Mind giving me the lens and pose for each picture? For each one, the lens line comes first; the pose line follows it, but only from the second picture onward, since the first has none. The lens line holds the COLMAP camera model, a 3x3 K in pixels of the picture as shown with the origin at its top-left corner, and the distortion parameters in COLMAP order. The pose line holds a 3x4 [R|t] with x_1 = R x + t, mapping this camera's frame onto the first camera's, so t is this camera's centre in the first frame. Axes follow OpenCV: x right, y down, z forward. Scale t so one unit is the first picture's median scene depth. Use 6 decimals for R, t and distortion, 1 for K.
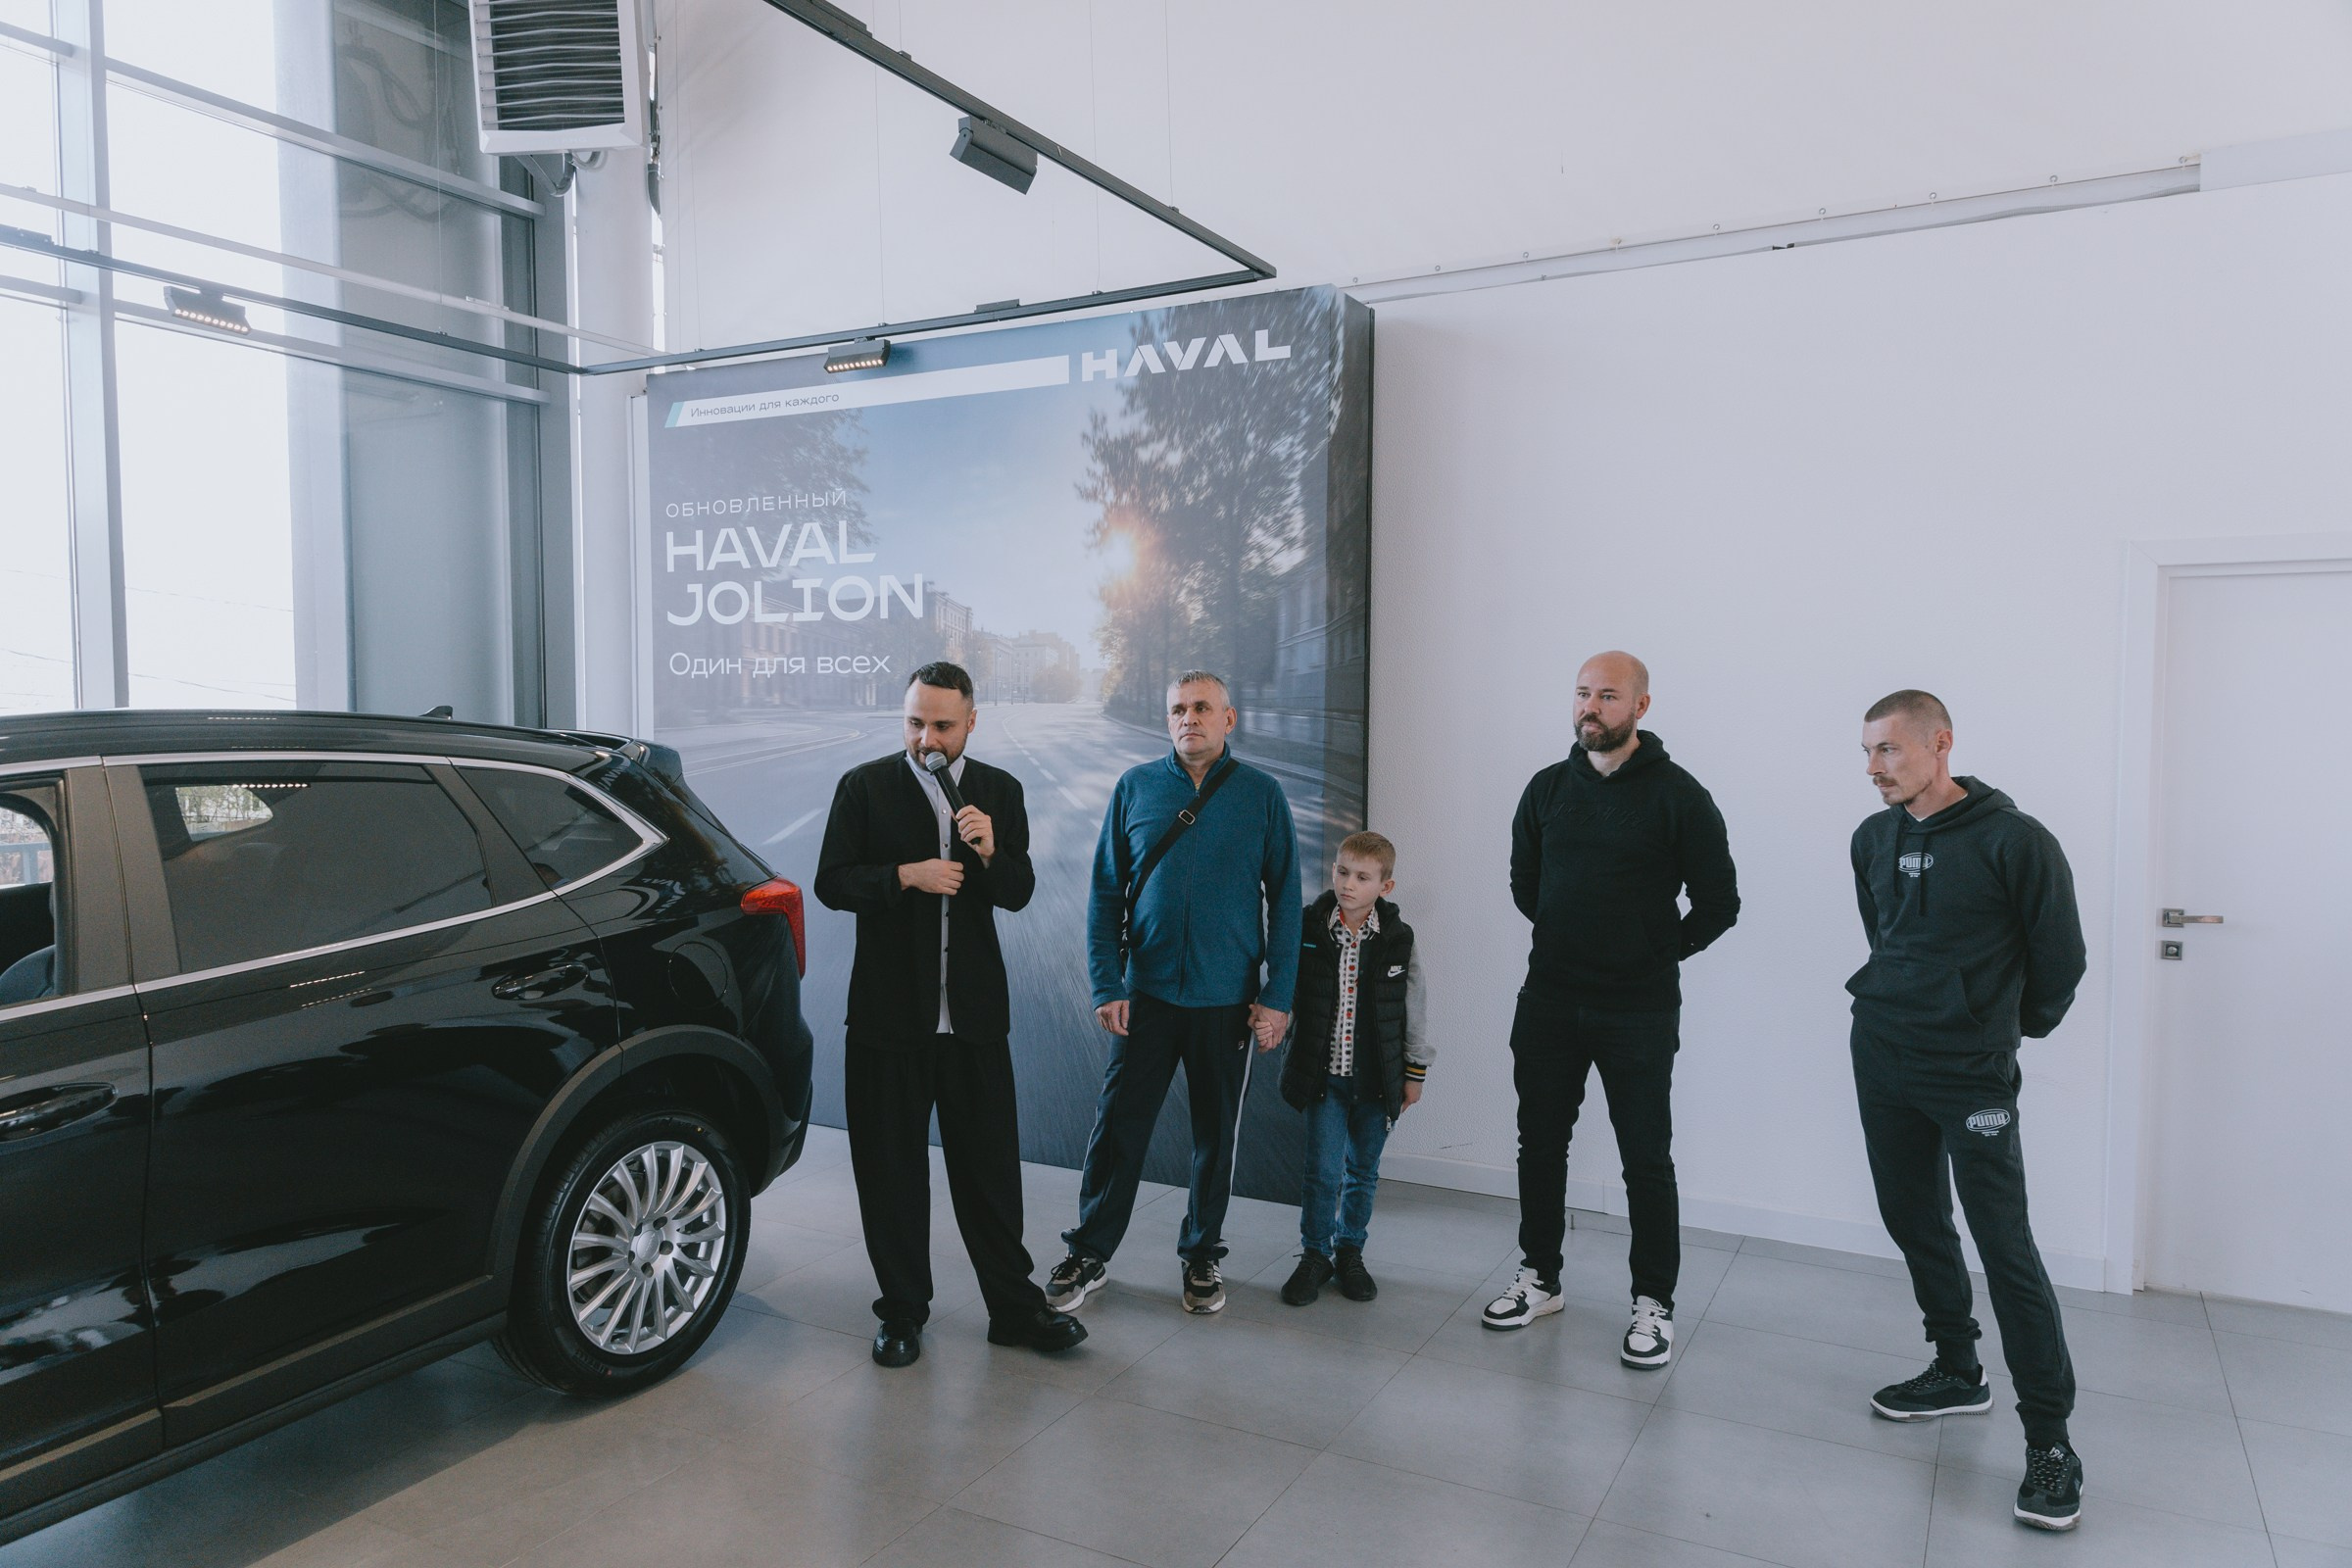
lens RADIAL K [[1566.4, 0, 1171.5], [0, 1566.4, 796.5], [0, 0, 1]] dist [0.029918, -0.014587]
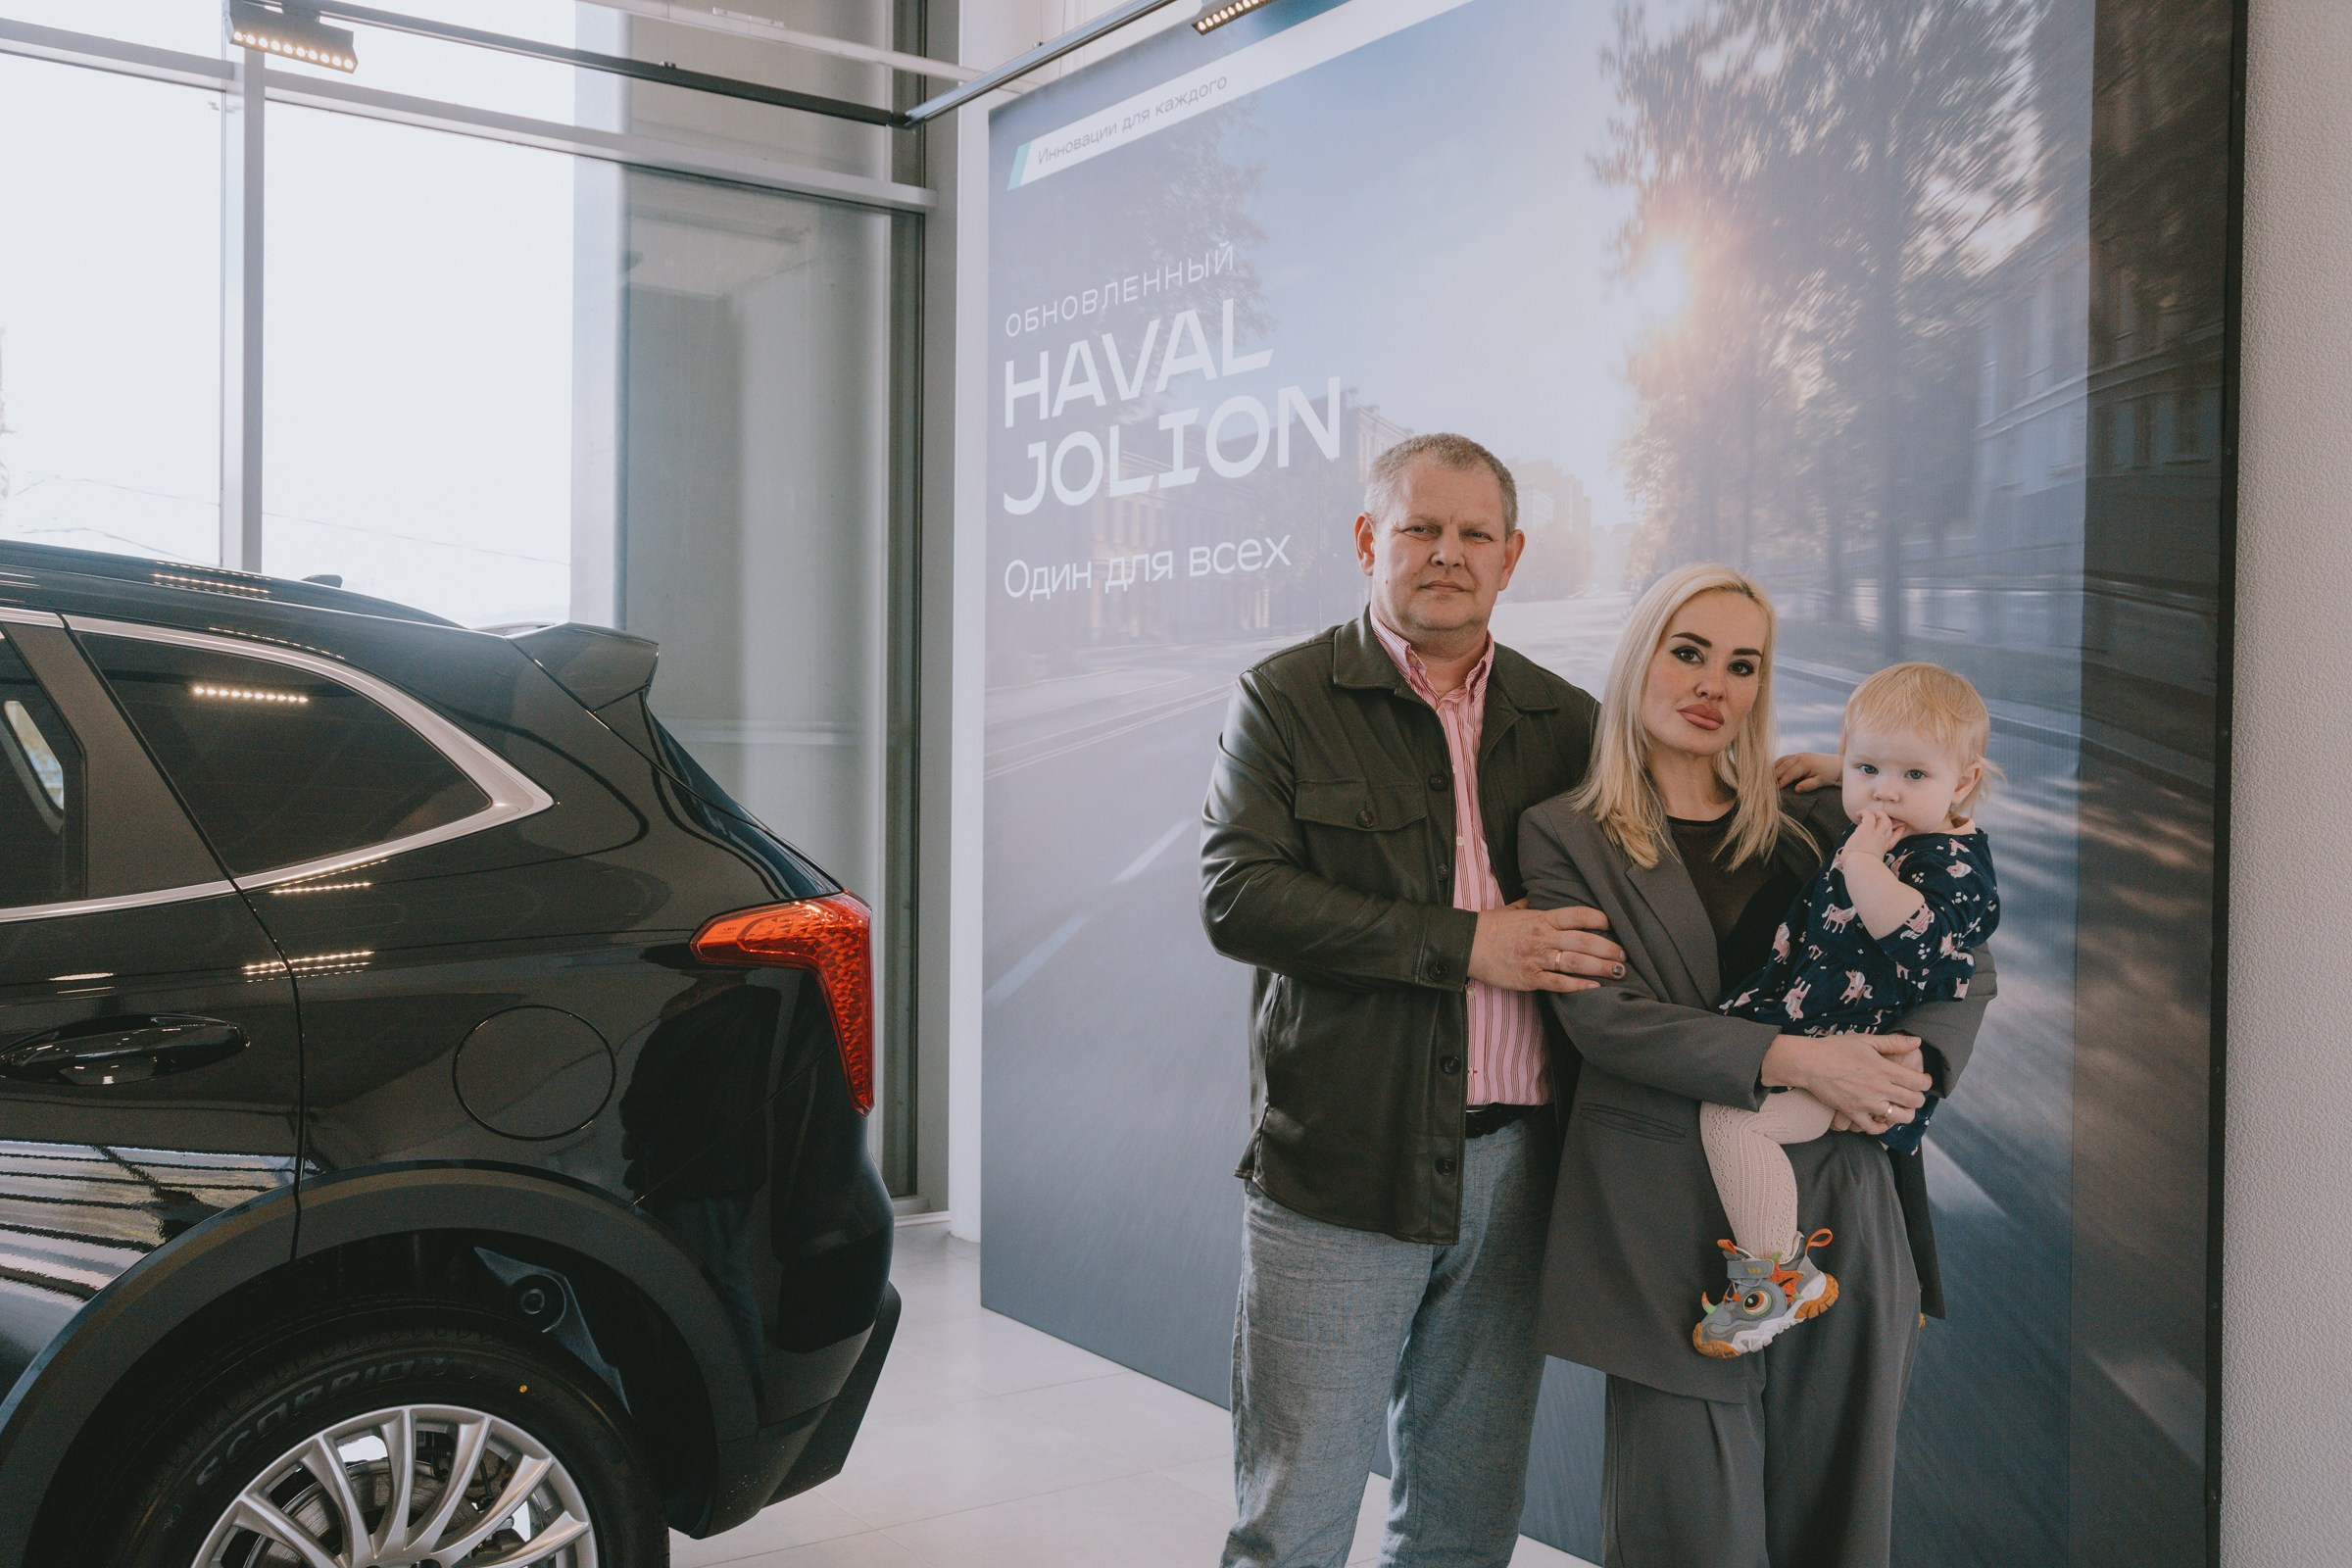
lens RADIAL K [[2193.9, 0, 1172.1], [0, 2193.9, 789.7], [0, 0, 1]] dist [0.004625, 0.000000]
pose [[0.894566, 0.009794, -0.446828, 0.132919], [-0.032249, 0.998568, -0.042677, 0.034318], [0.445770, 0.052587, 0.893602, 0.334753]]
